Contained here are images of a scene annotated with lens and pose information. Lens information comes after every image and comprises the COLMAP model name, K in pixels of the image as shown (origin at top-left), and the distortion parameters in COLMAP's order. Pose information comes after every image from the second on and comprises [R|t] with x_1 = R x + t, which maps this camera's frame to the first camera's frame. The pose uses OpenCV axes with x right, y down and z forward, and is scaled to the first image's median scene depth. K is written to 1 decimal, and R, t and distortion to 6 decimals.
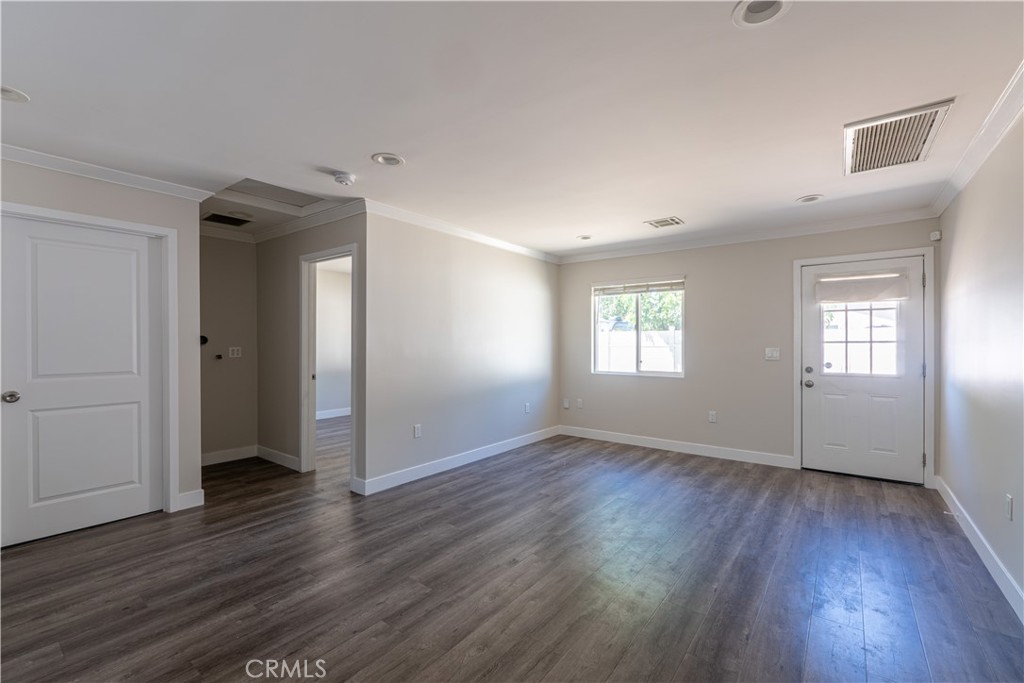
lens RADIAL K [[437.3, 0, 518.6], [0, 437.3, 344.2], [0, 0, 1]] dist [-0.004351, -0.001154]
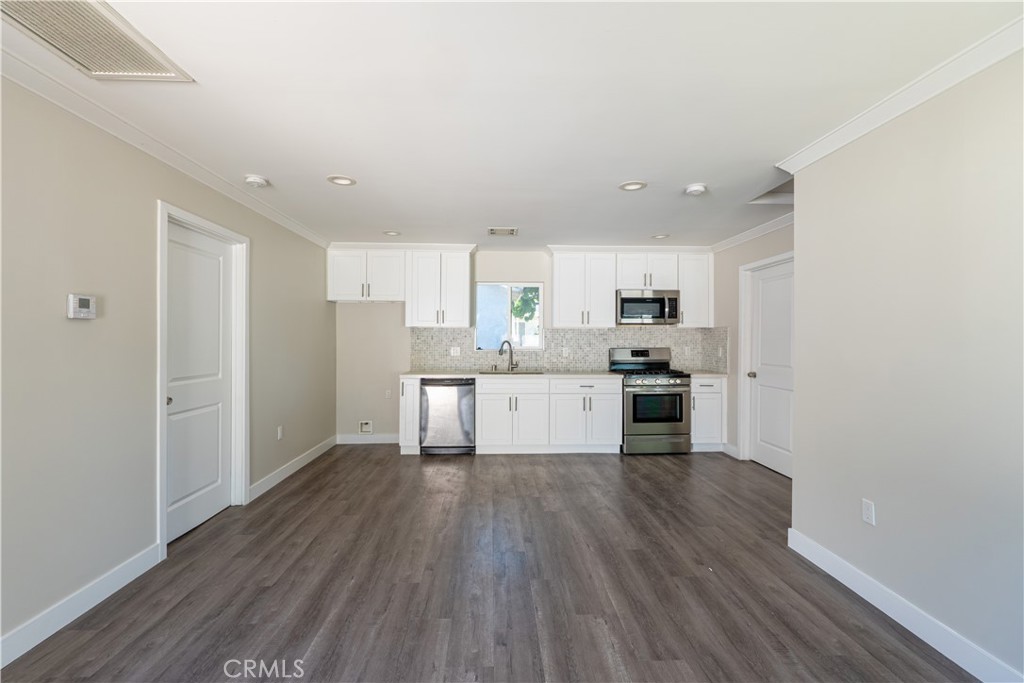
lens RADIAL K [[437.3, 0, 512.0], [0, 437.3, 339.5], [0, 0, 1]] dist [-0.004351, -0.001154]
pose [[-0.771843, -0.001494, -0.635811, 0.443987], [-0.006671, 0.999961, 0.005748, -0.015804], [0.635778, 0.008678, -0.771823, 1.106204]]
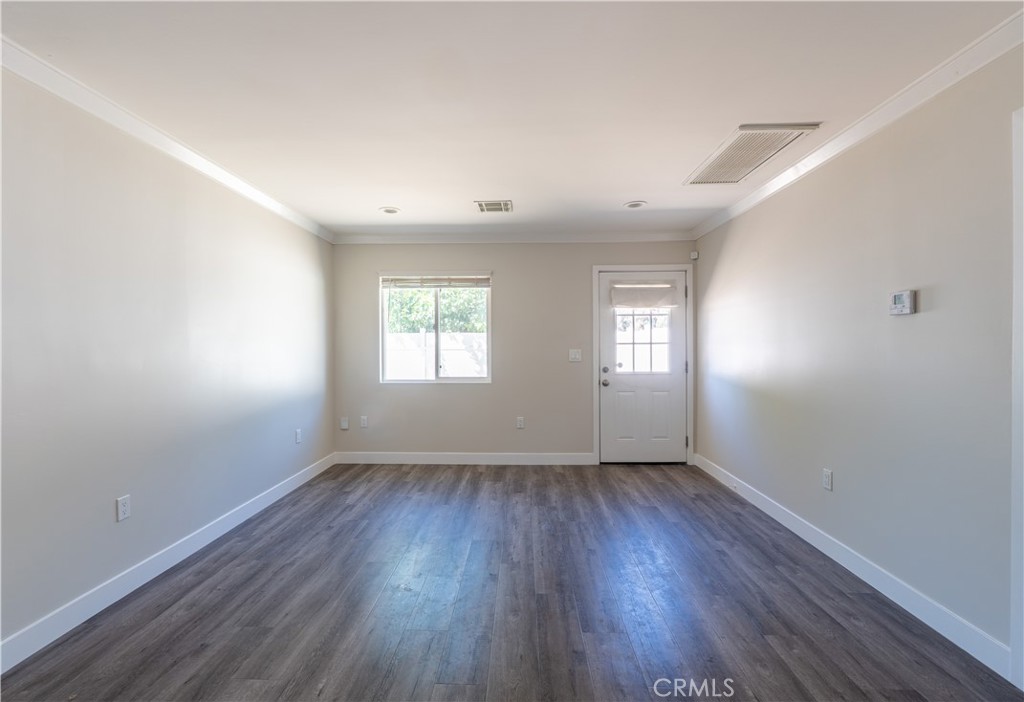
lens RADIAL K [[441.9, 0, 513.0], [0, 441.9, 348.4], [0, 0, 1]] dist [-0.006353, -0.000016]
pose [[0.814243, -0.007801, 0.580472, -0.148199], [0.006323, 0.999970, 0.004569, 0.000219], [-0.580490, -0.000050, 0.814267, 0.265690]]
